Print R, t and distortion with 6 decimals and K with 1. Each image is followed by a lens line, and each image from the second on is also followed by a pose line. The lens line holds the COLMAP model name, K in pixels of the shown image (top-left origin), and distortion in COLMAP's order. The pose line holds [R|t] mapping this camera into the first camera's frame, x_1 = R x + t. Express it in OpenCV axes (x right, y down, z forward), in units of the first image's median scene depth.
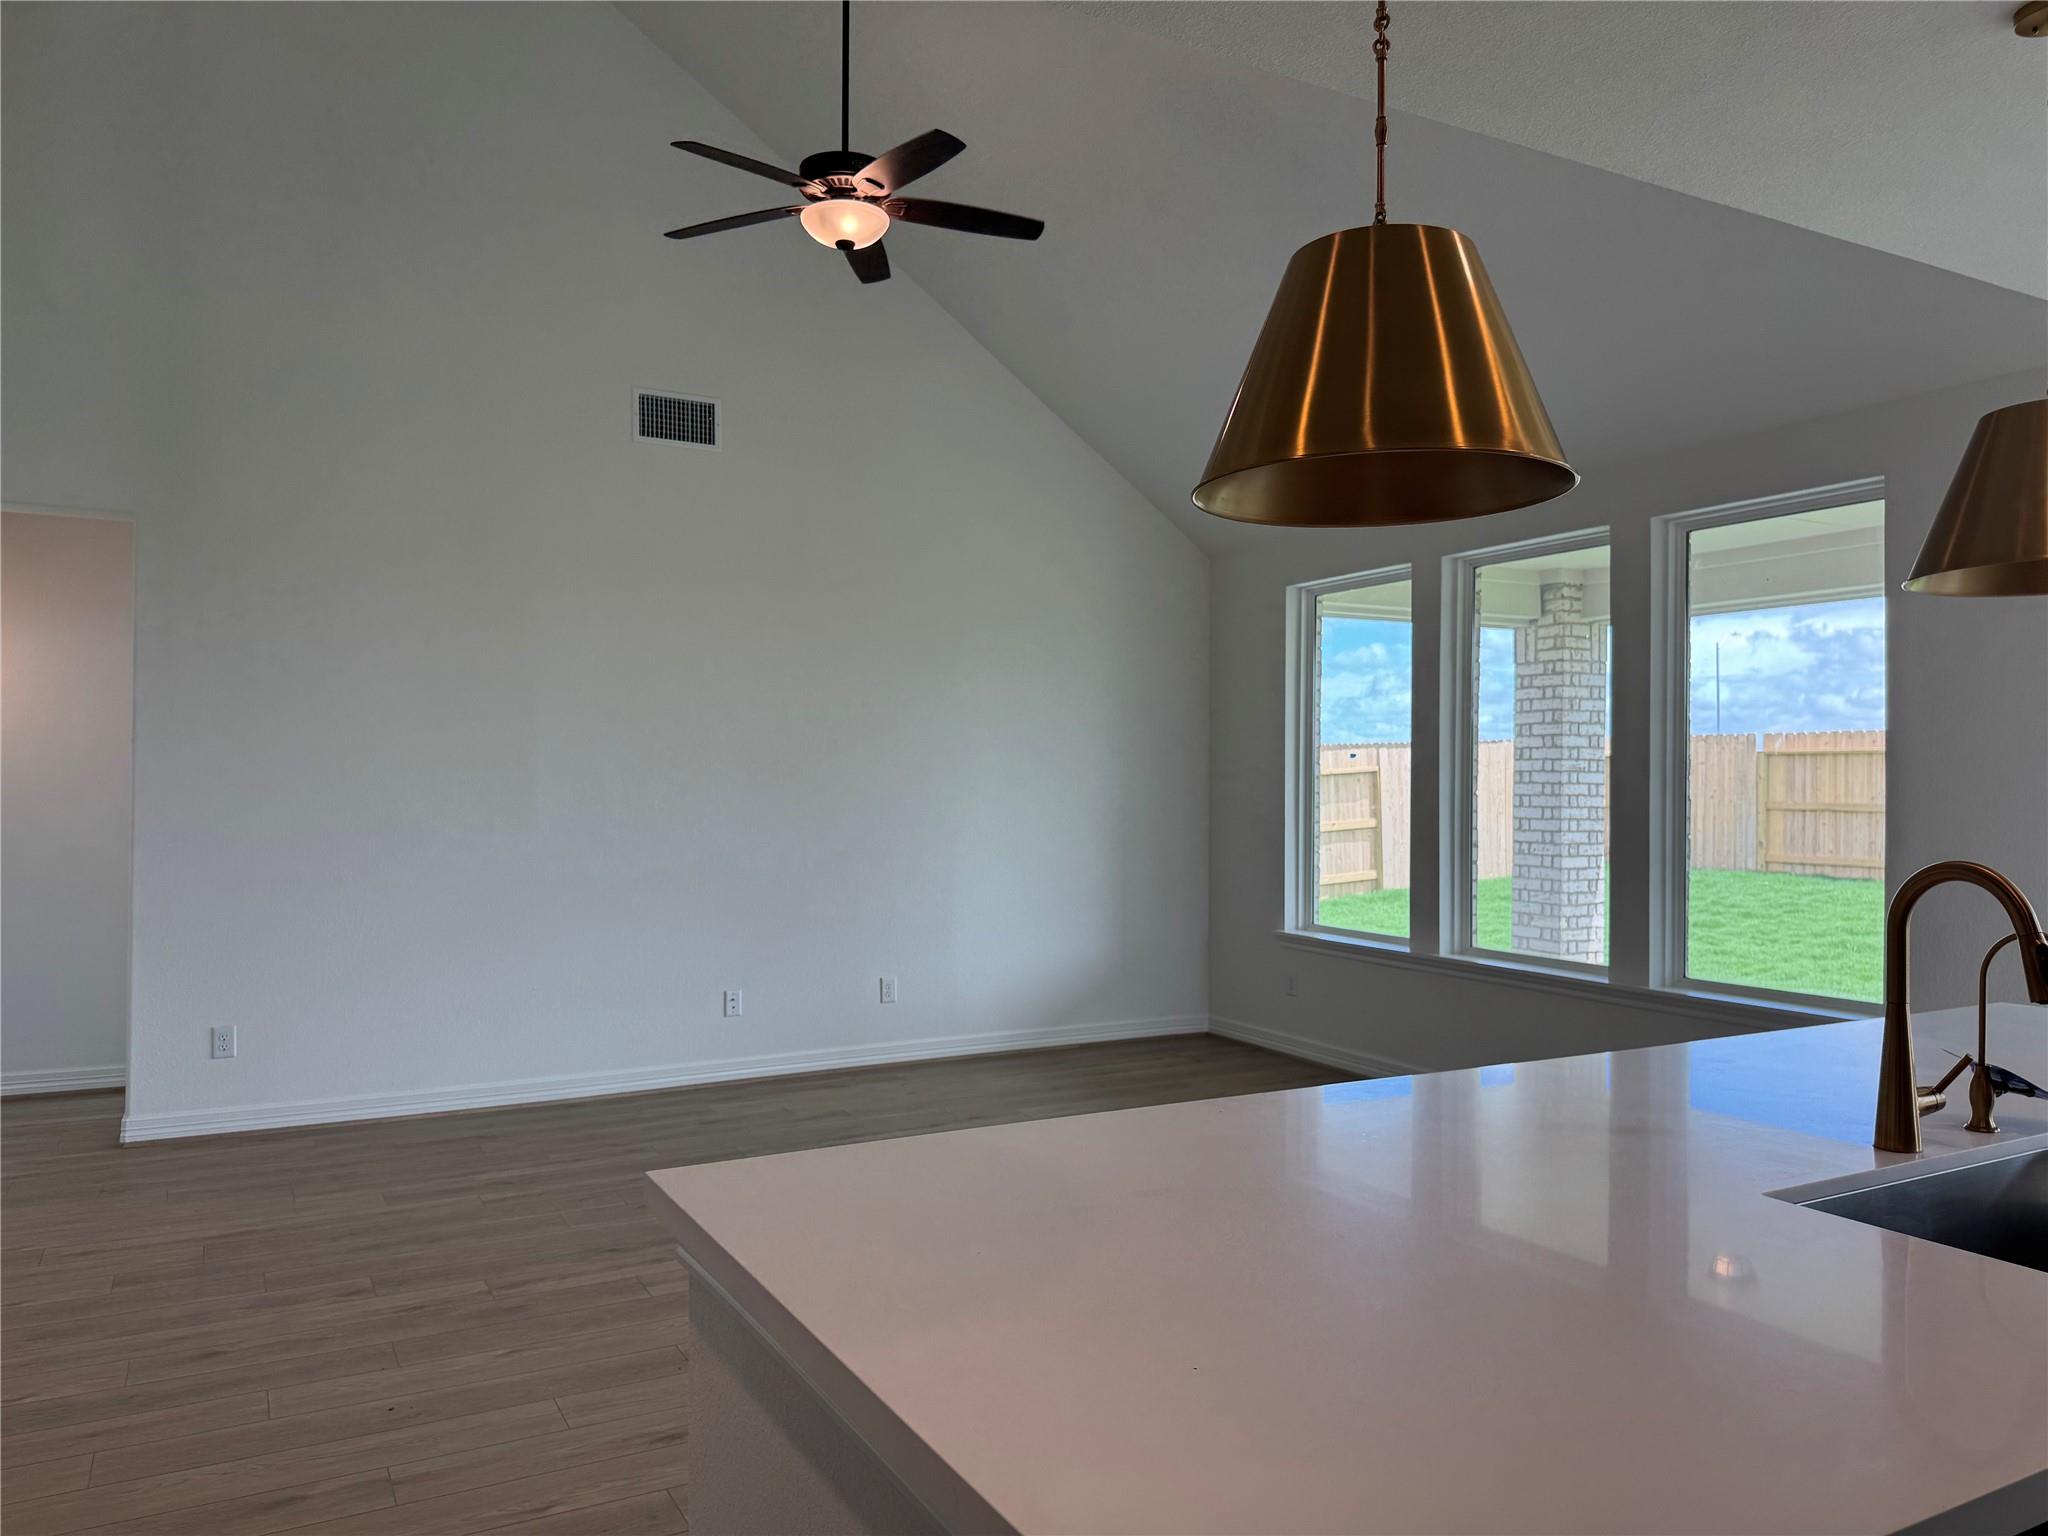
lens RADIAL K [[1448.1, 0, 1025.8], [0, 1448.1, 750.9], [0, 0, 1]] dist [0.042980, 0.000515]
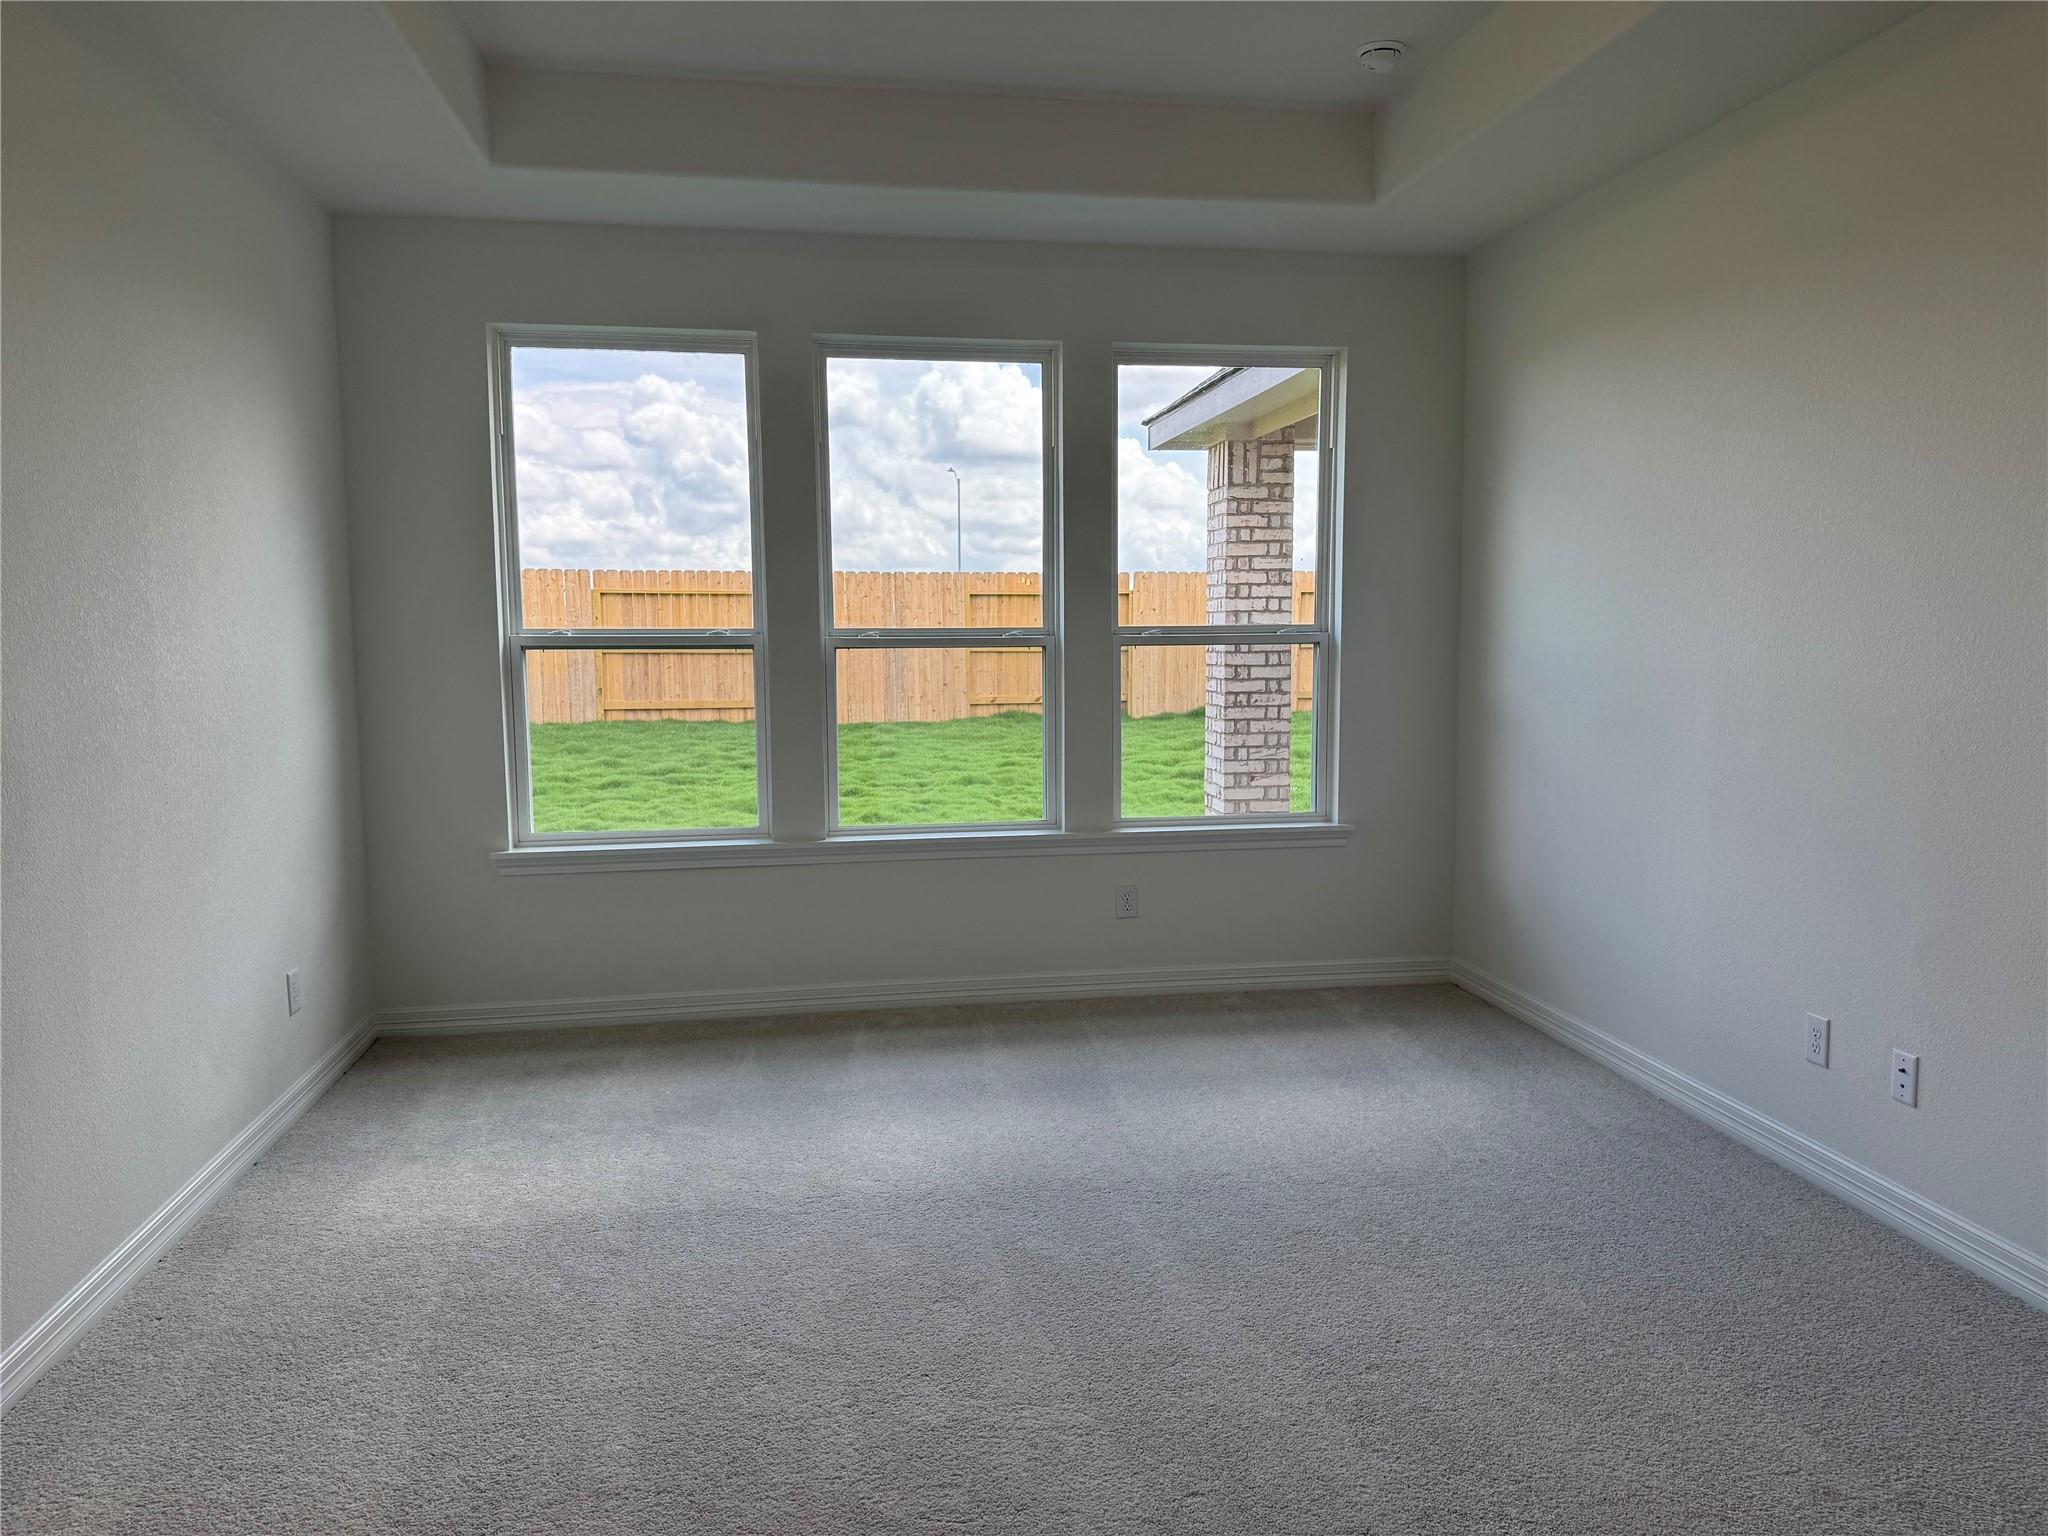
lens RADIAL K [[1448.1, 0, 1026.6], [0, 1448.1, 782.0], [0, 0, 1]] dist [0.042980, 0.000515]
pose [[0.323557, -0.106228, 0.940227, -0.525780], [-0.015415, 0.992954, 0.117490, 0.015586], [-0.946083, -0.052508, 0.319640, 0.844372]]
